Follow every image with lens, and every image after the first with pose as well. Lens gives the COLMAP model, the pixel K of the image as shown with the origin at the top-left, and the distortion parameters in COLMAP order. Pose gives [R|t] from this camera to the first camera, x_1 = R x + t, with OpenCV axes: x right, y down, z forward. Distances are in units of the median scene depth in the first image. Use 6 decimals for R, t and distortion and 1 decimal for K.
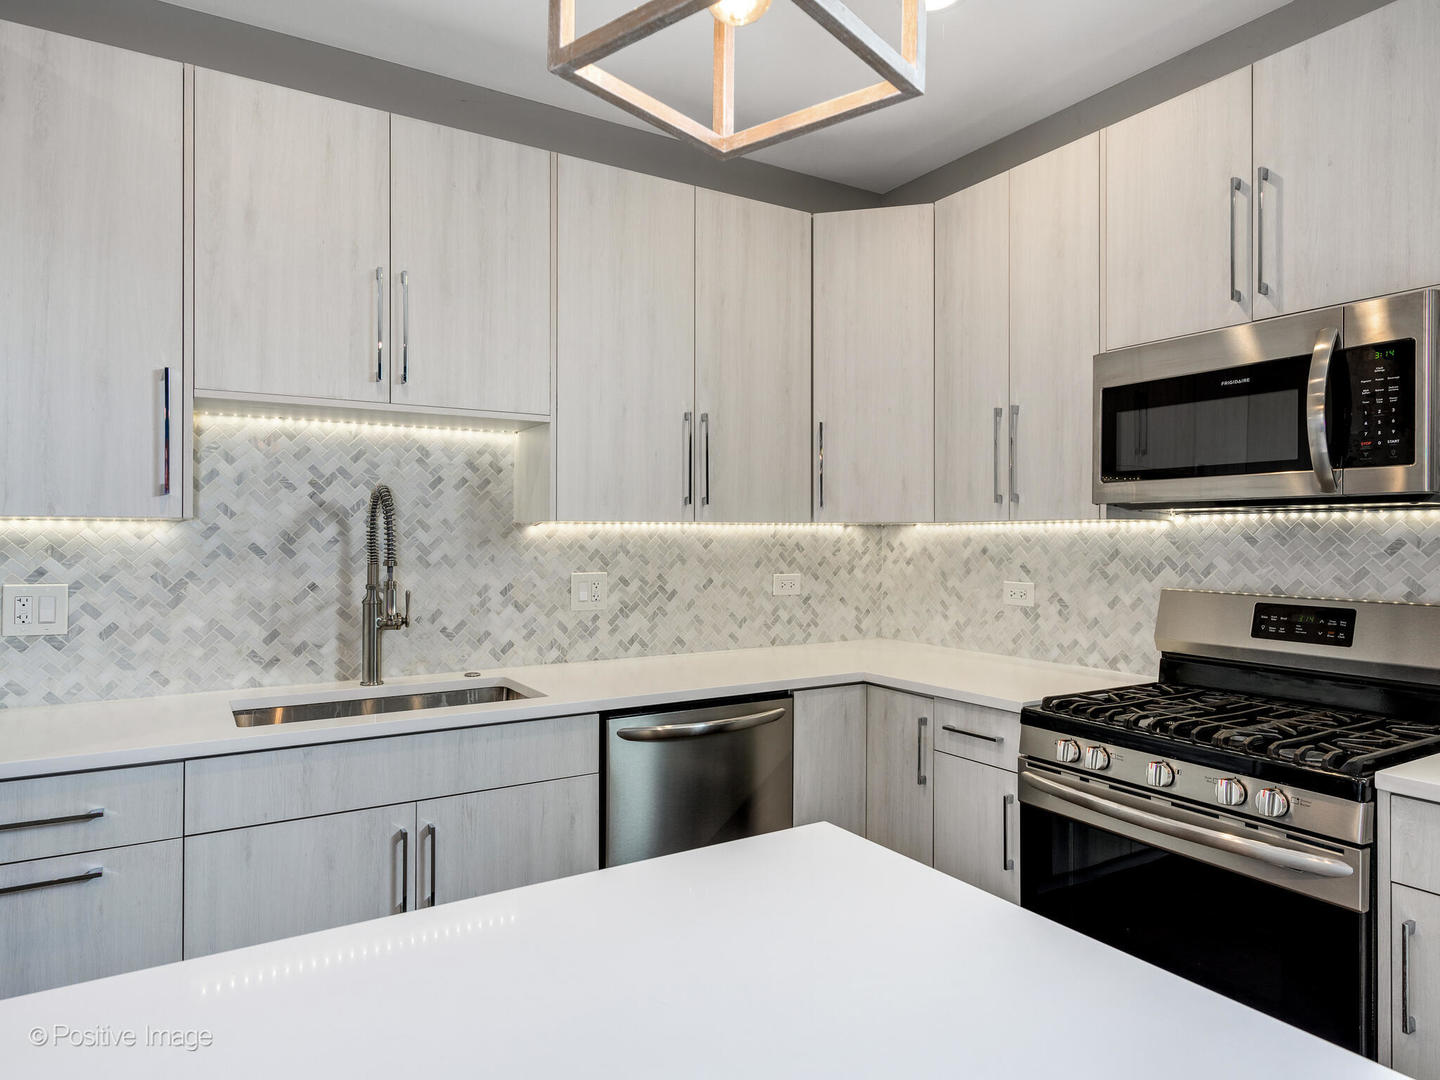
lens RADIAL K [[895.9, 0, 763.6], [0, 895.9, 532.0], [0, 0, 1]] dist [0.005487, -0.000623]
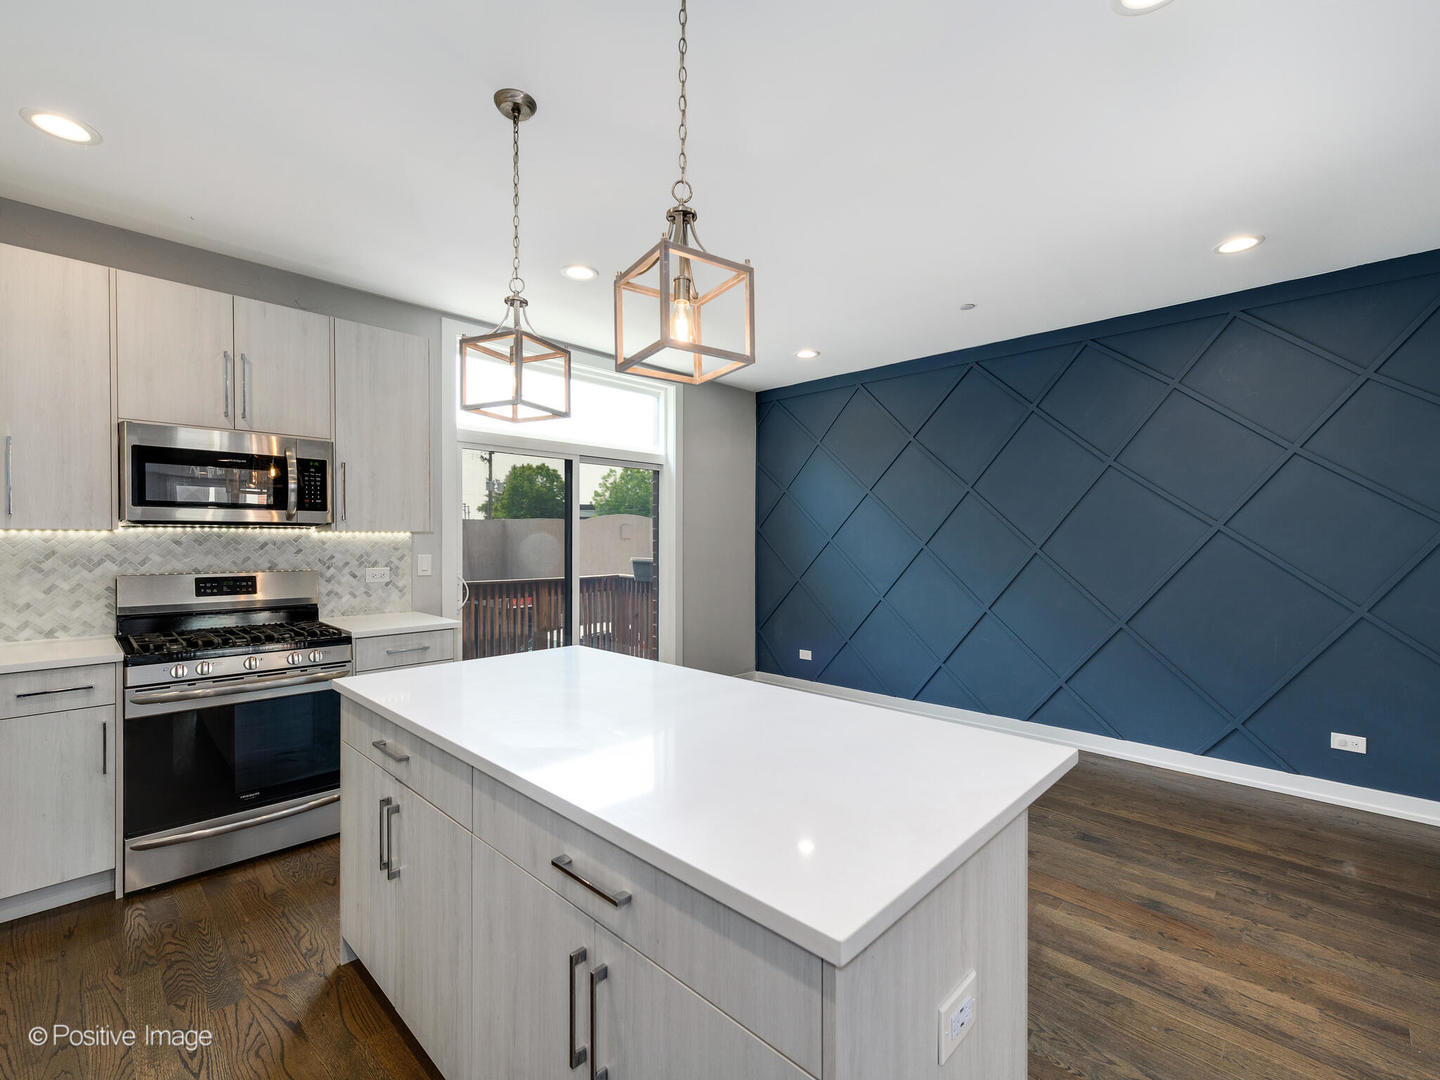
lens RADIAL K [[638.8, 0, 720.0], [0, 638.8, 540.0], [0, 0, 1]] dist [0.002459, -0.000069]
pose [[-0.249277, 0.000064, 0.968432, -0.863022], [-0.003129, 0.999995, -0.000872, 0.000986], [-0.968427, -0.003248, -0.249275, 0.271601]]
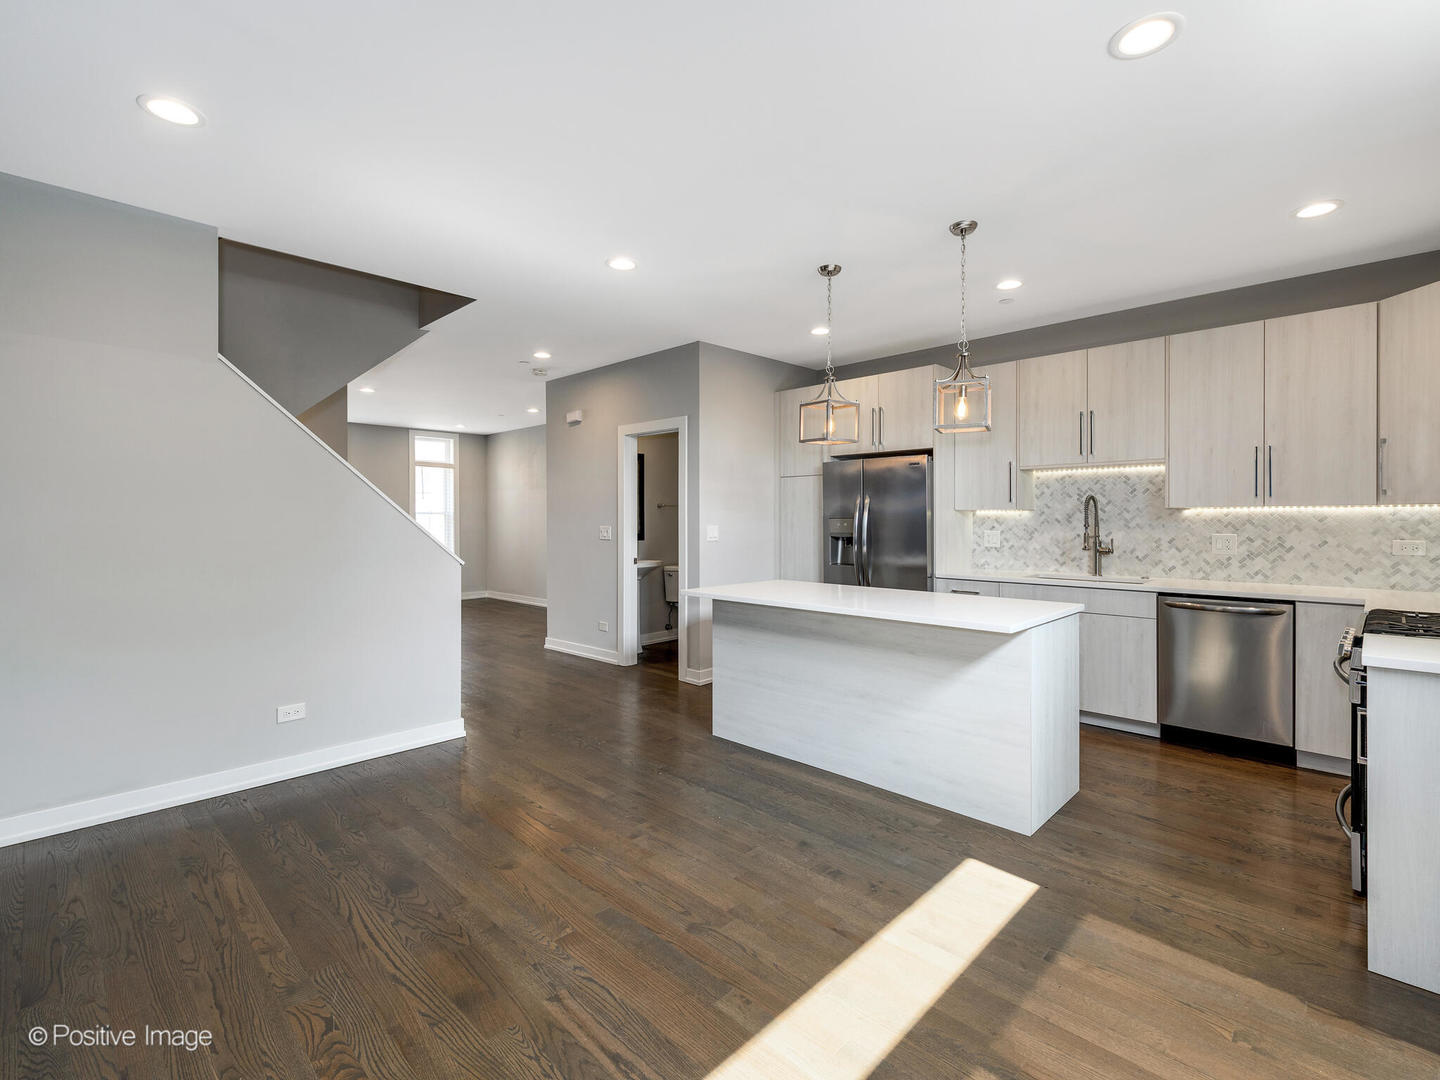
lens RADIAL K [[720.6, 0, 684.5], [0, 720.6, 522.8], [0, 0, 1]] dist [-0.001754, -0.001582]
pose [[0.202320, 0.004311, -0.979310, 1.173595], [0.004756, 0.999974, 0.005385, 0.008575], [0.979308, -0.005747, 0.202294, -0.464750]]
